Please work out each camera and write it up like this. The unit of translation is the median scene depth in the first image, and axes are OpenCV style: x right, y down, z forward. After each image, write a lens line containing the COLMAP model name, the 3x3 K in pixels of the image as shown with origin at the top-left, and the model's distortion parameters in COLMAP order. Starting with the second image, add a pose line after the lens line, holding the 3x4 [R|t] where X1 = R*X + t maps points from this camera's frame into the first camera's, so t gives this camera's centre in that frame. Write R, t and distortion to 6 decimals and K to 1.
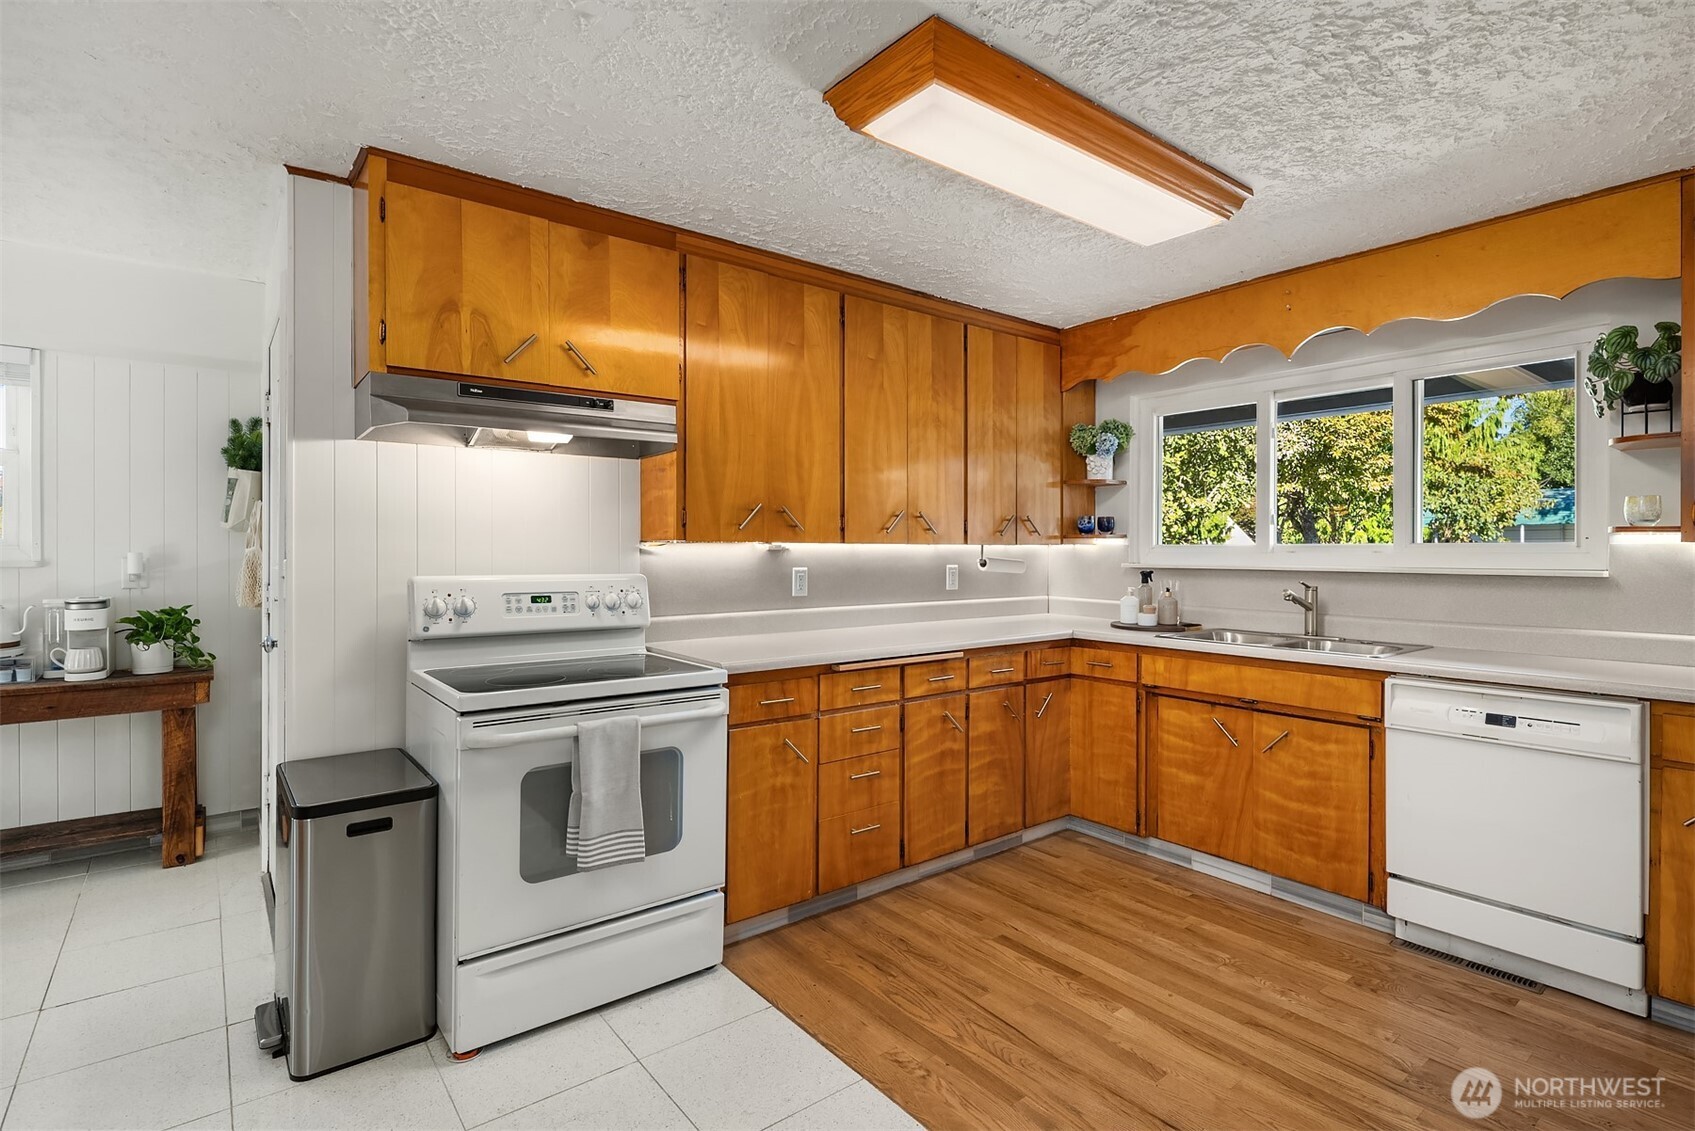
lens RADIAL K [[820.4, 0, 852.7], [0, 820.4, 552.3], [0, 0, 1]] dist [0.002156, -0.000868]
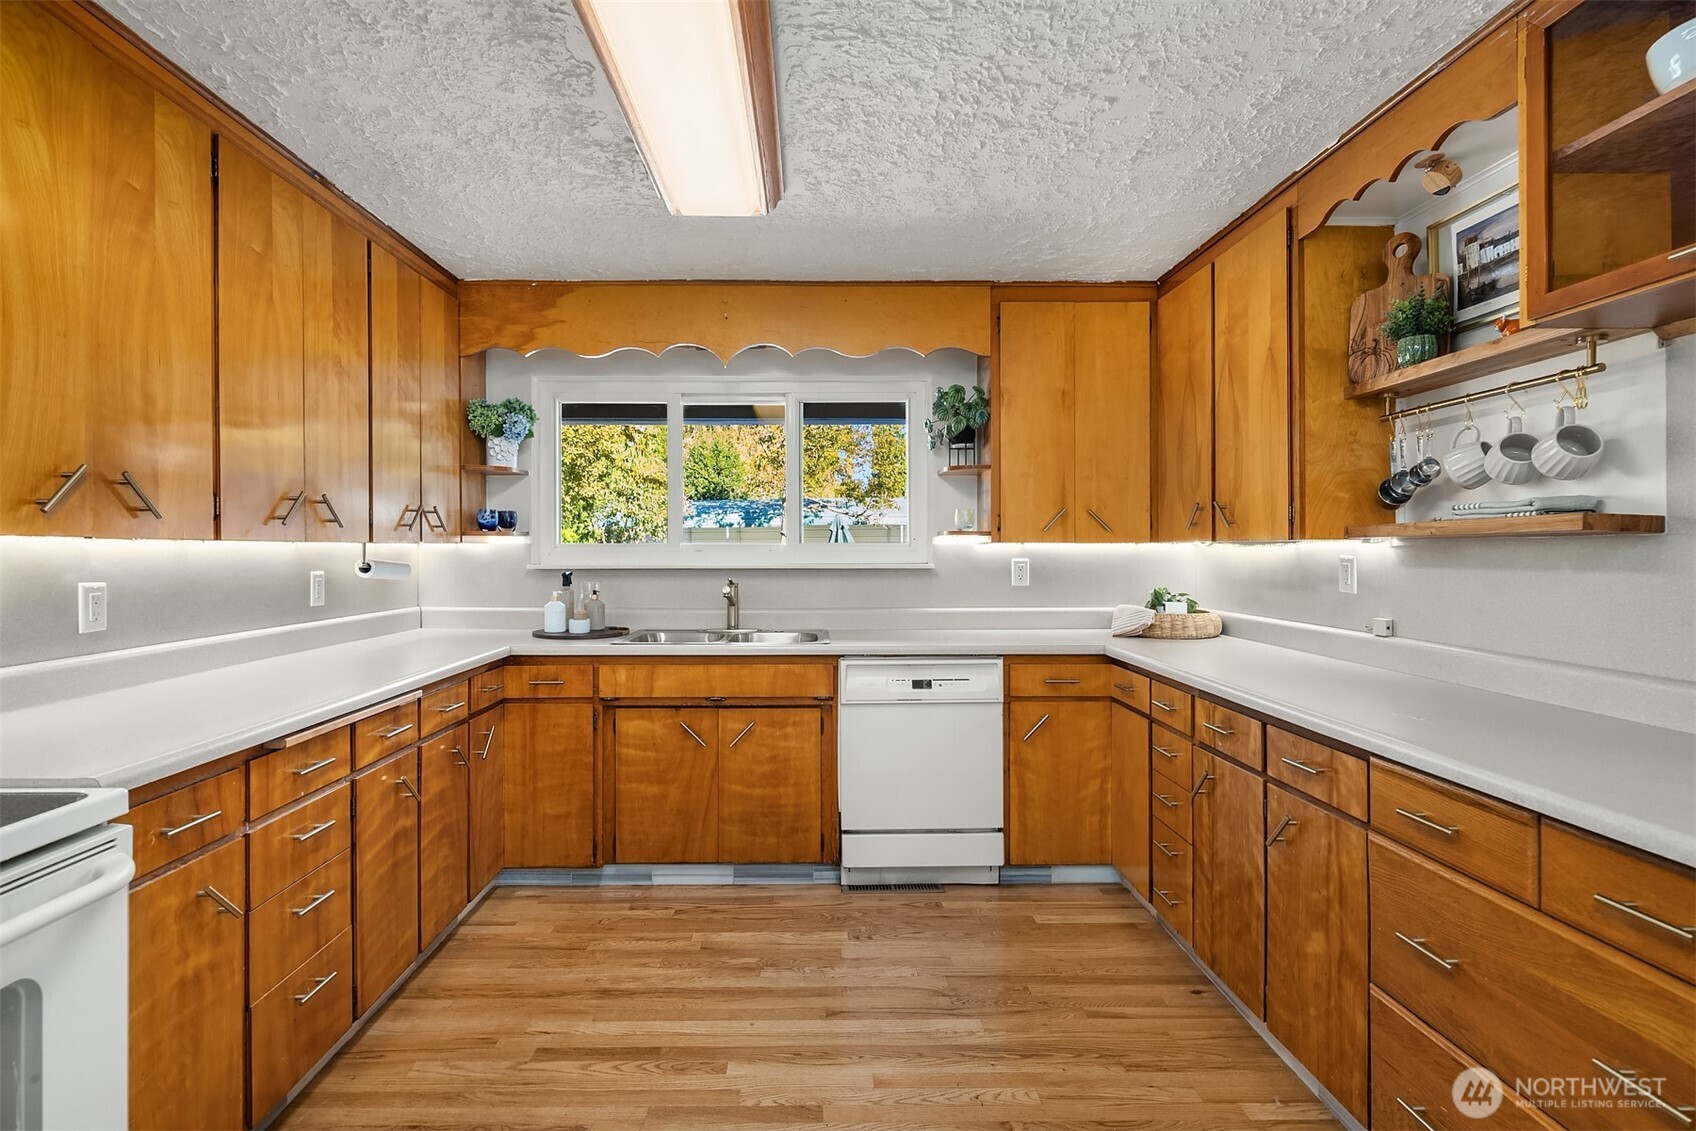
lens RADIAL K [[827.0, 0, 822.2], [0, 827.0, 552.1], [0, 0, 1]] dist [0.008156, -0.006870]
pose [[0.608615, -0.005997, 0.793443, -0.237796], [0.005125, 0.999980, 0.003626, -0.001920], [-0.793449, 0.001859, 0.608633, 0.274452]]
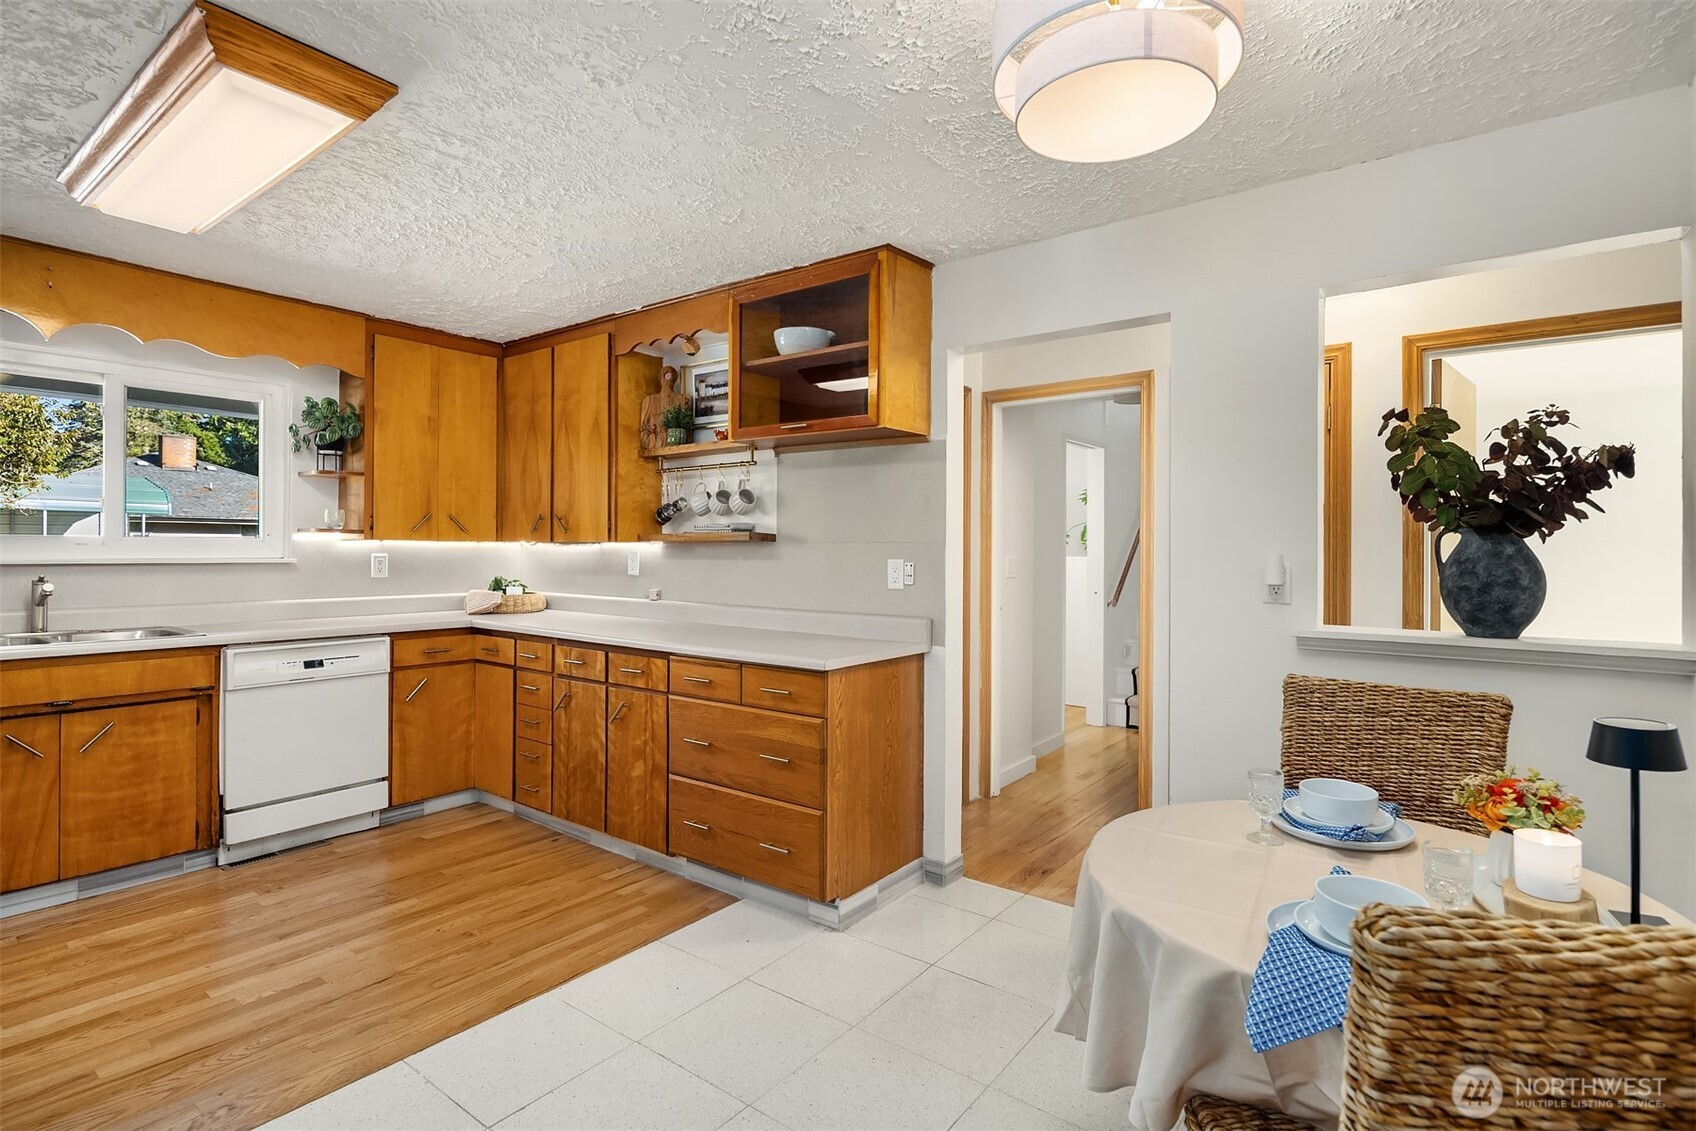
lens RADIAL K [[820.9, 0, 853.2], [0, 820.9, 552.3], [0, 0, 1]] dist [0.002156, -0.000868]
pose [[-0.253176, -0.007440, 0.967392, -0.639052], [-0.006429, 0.999961, 0.006008, -0.002566], [-0.967399, -0.004698, -0.253214, 0.357623]]
